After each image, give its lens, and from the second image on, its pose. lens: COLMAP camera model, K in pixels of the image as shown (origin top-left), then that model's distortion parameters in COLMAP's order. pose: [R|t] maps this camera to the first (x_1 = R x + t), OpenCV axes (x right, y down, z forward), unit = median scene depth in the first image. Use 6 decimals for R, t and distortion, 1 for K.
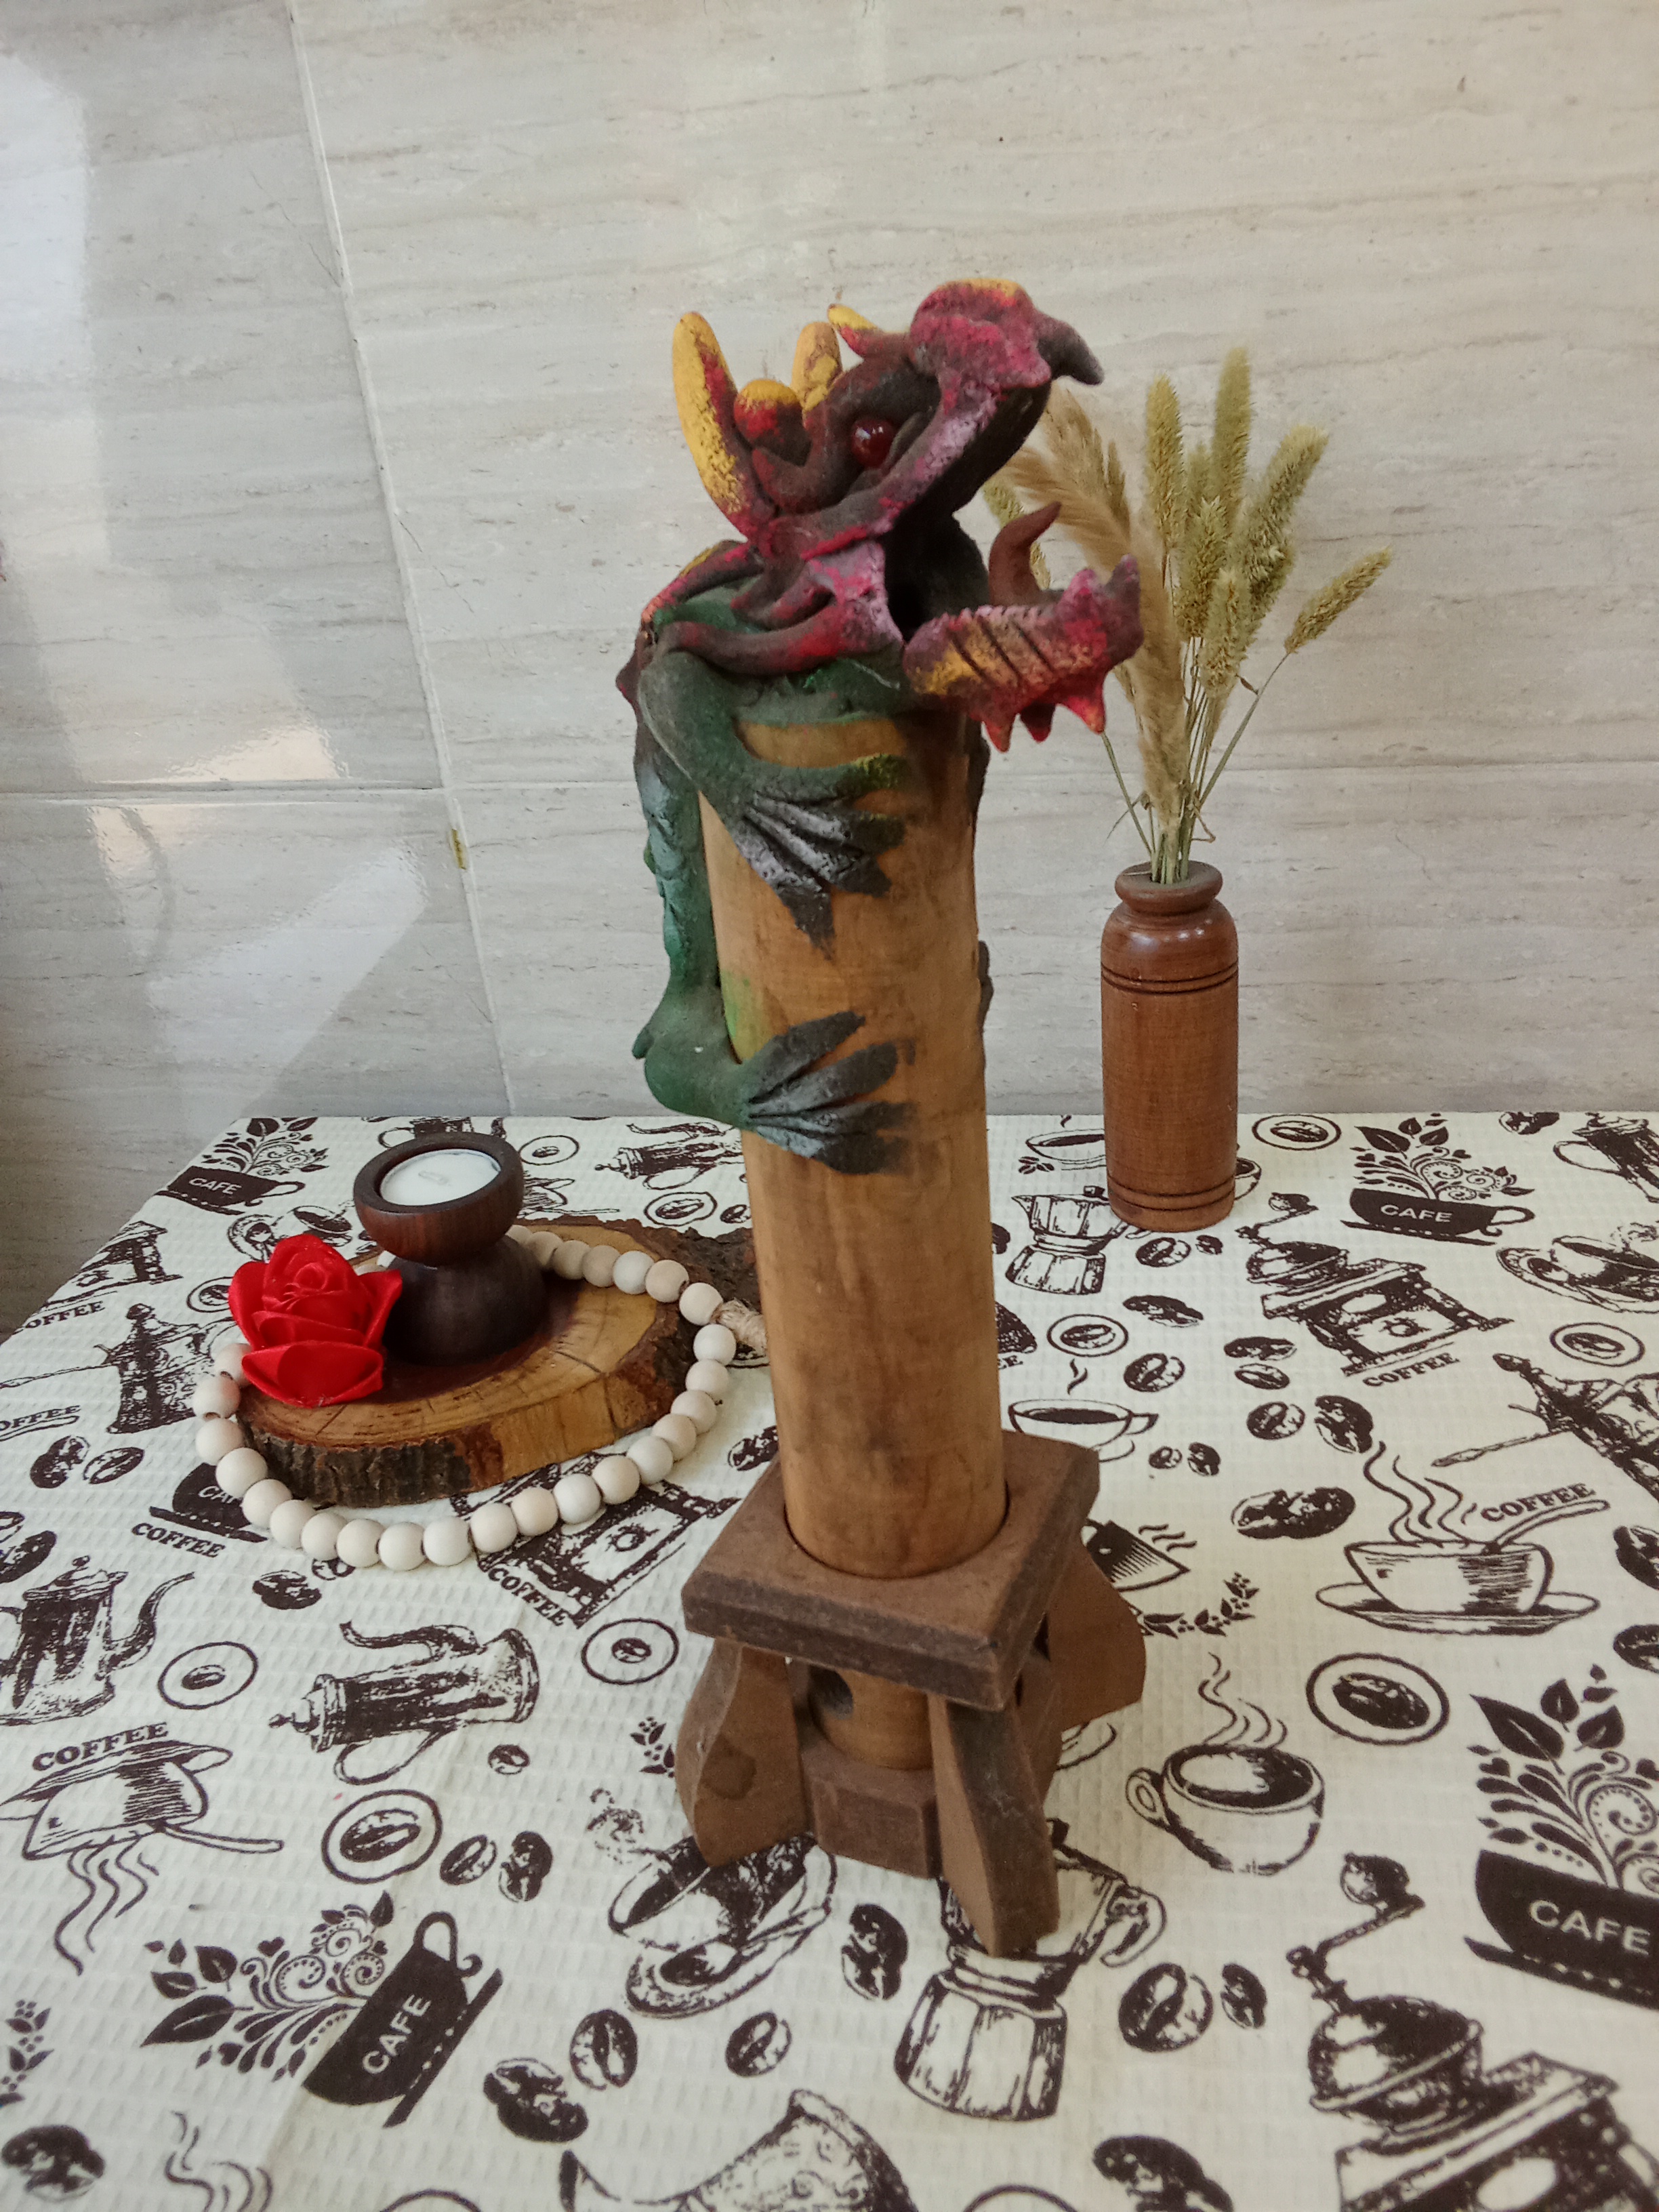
lens RADIAL K [[1759.1, 0, 837.9], [0, 1759.1, 1105.6], [0, 0, 1]] dist [0.089207, -0.144120]
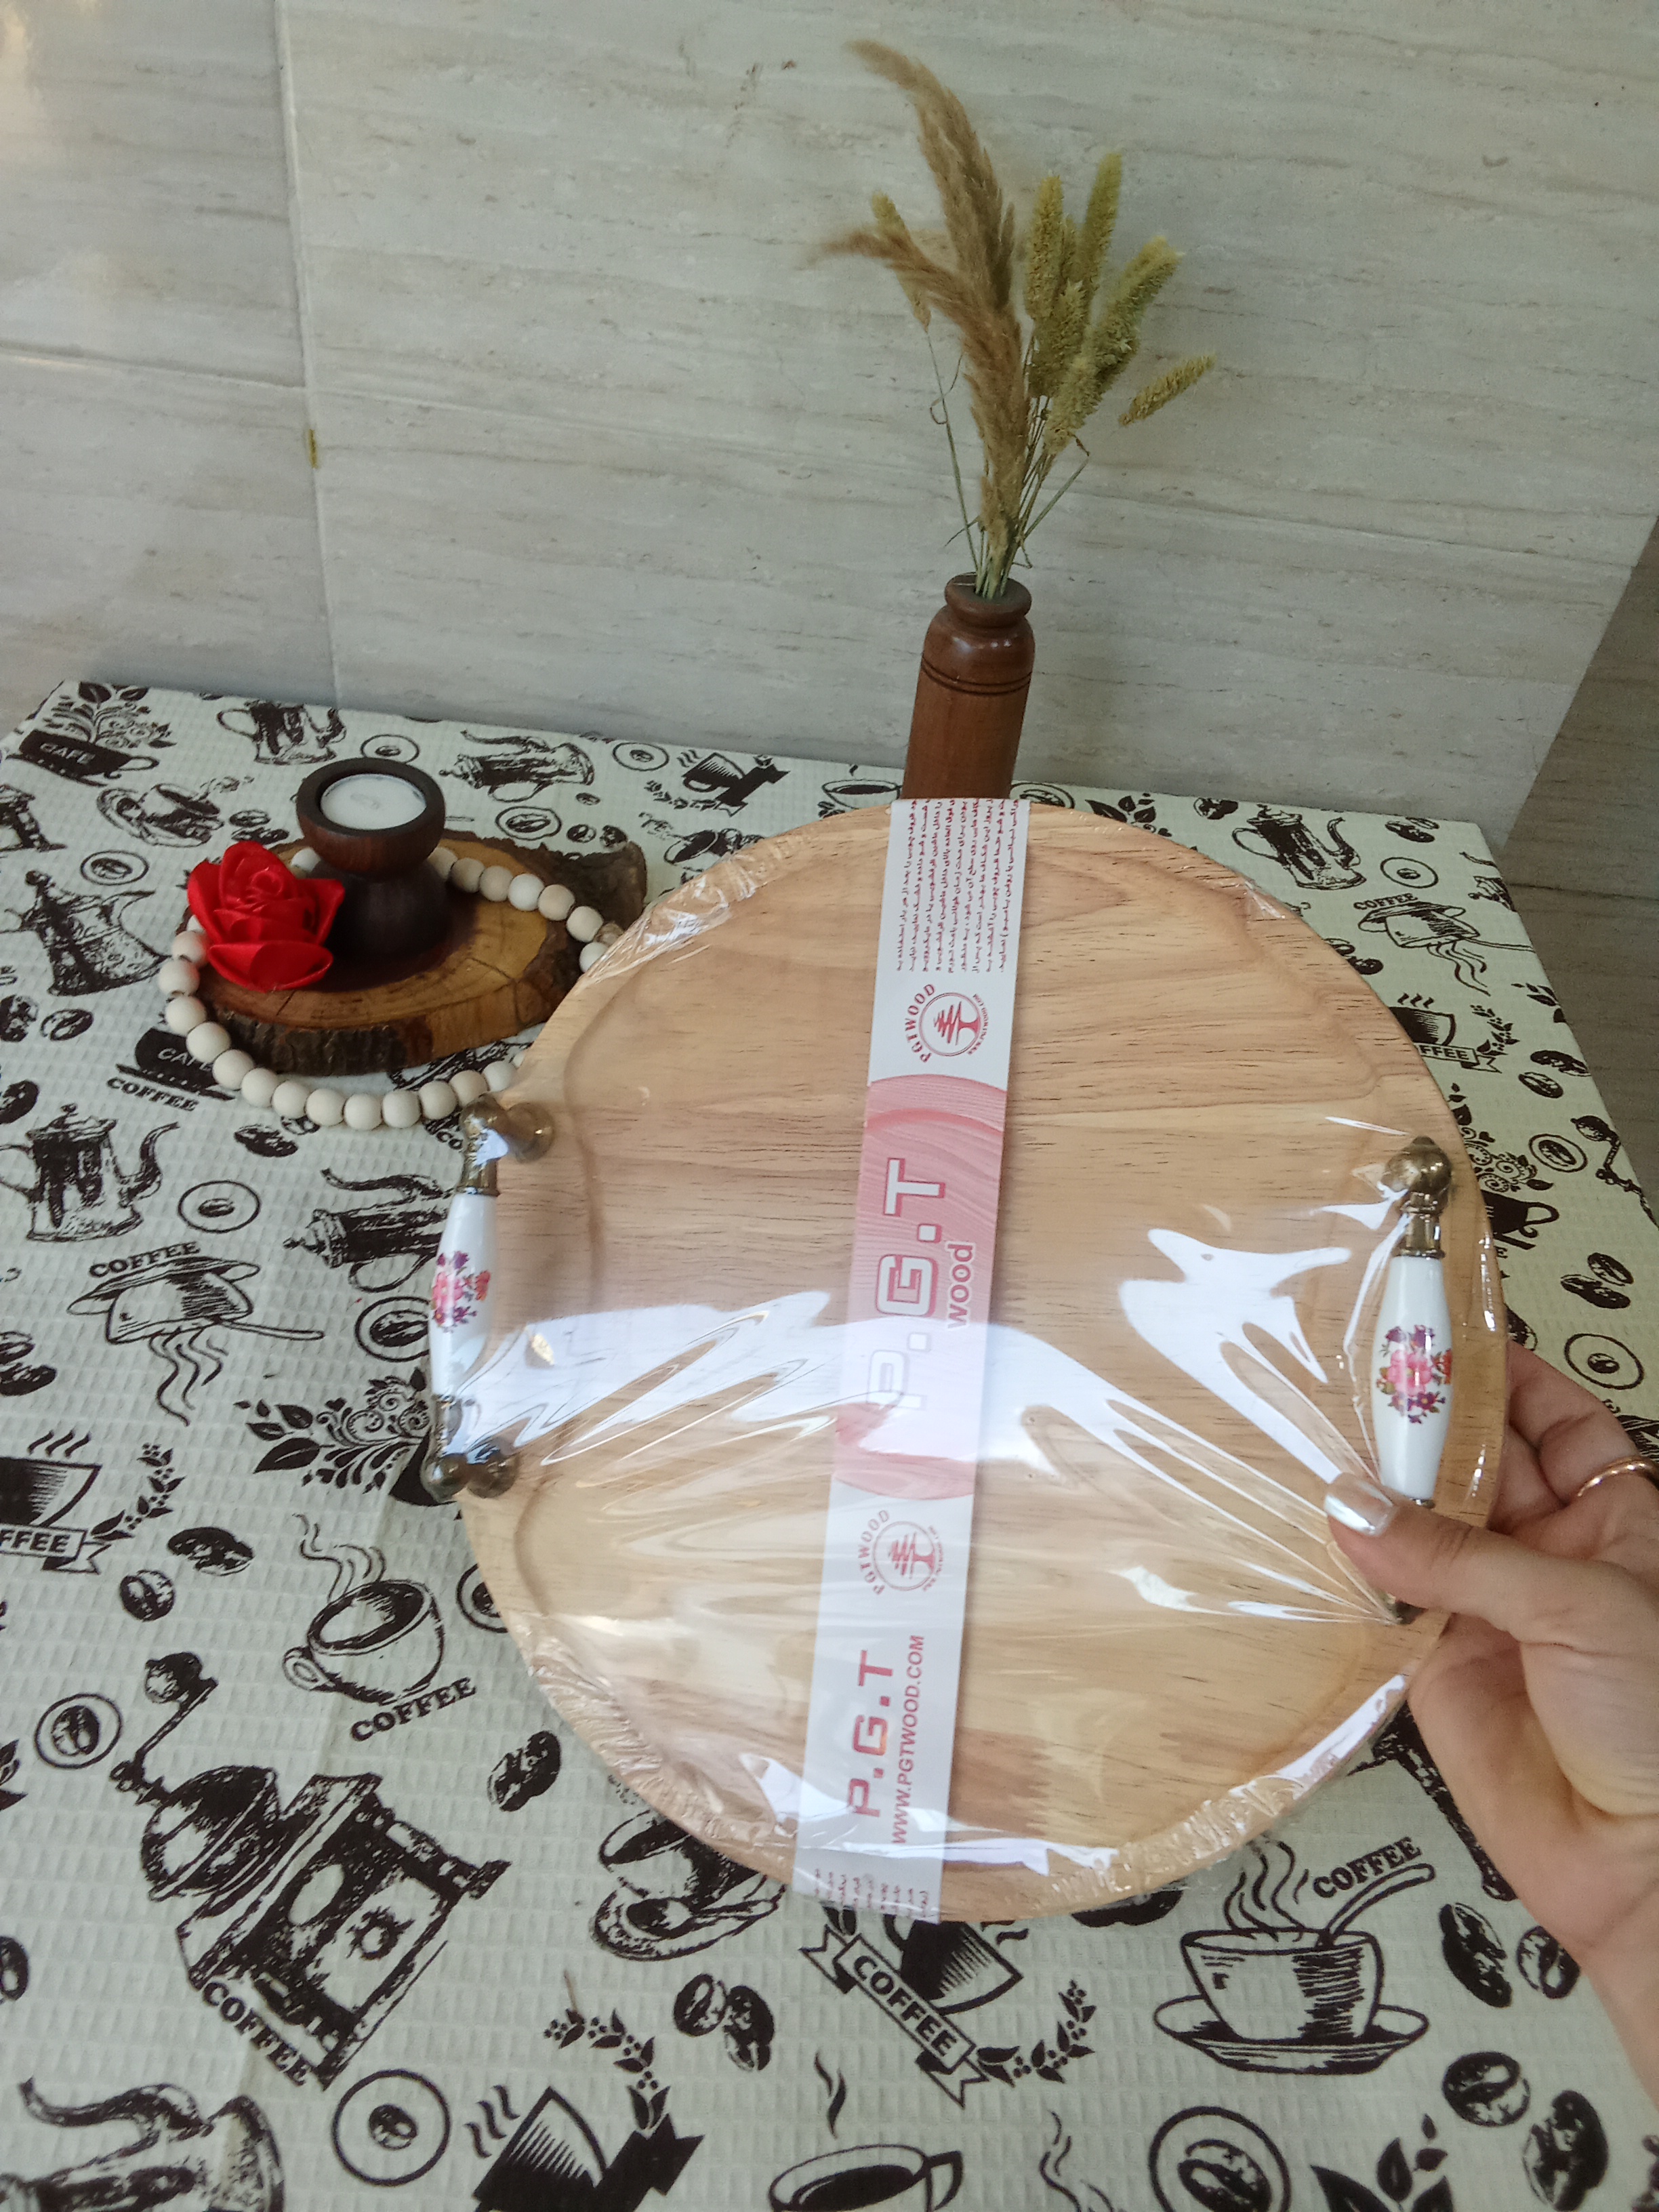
lens RADIAL K [[1759.1, 0, 842.8], [0, 1759.1, 1098.2], [0, 0, 1]] dist [0.089207, -0.144120]
pose [[0.968679, 0.043827, 0.244419, -0.215882], [-0.106636, 0.962340, 0.250061, -0.102512], [-0.224255, -0.268293, 0.936872, -0.224940]]
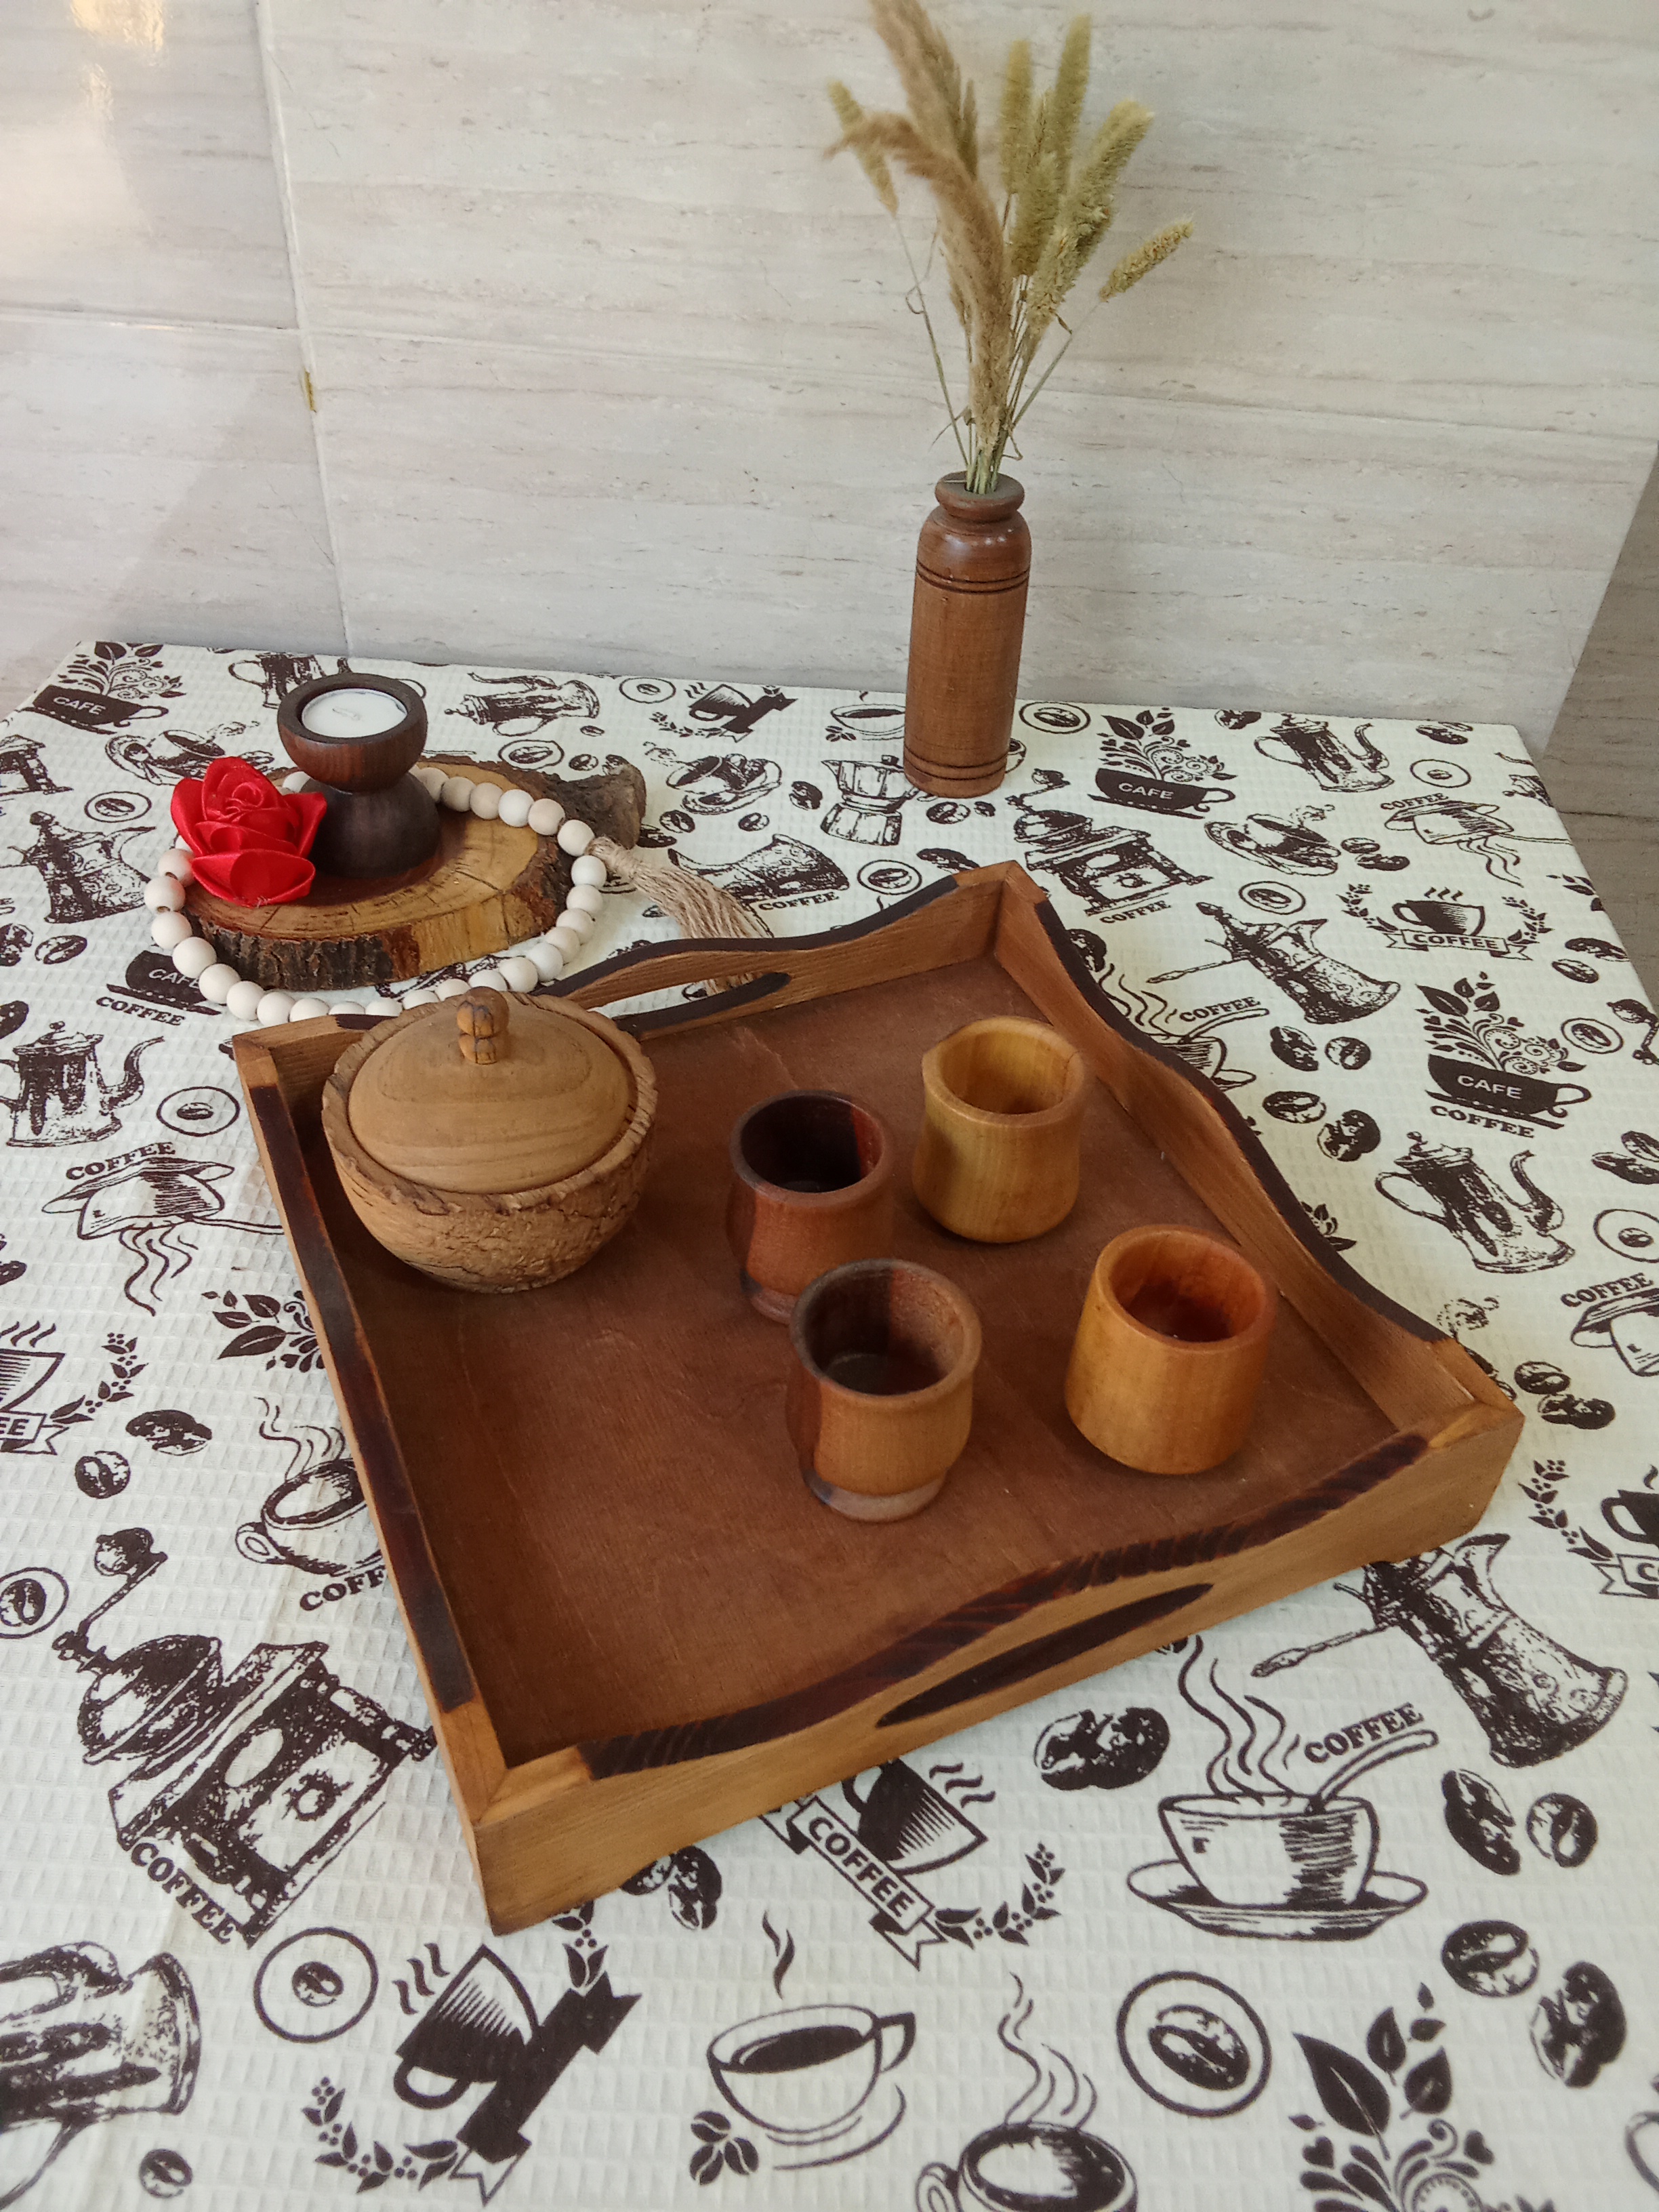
lens RADIAL K [[1759.1, 0, 850.0], [0, 1759.1, 1092.9], [0, 0, 1]] dist [0.089207, -0.144120]
pose [[0.982375, 0.019251, 0.185927, -0.125573], [-0.062620, 0.971100, 0.230313, -0.006992], [-0.176120, -0.237896, 0.955190, -0.237498]]
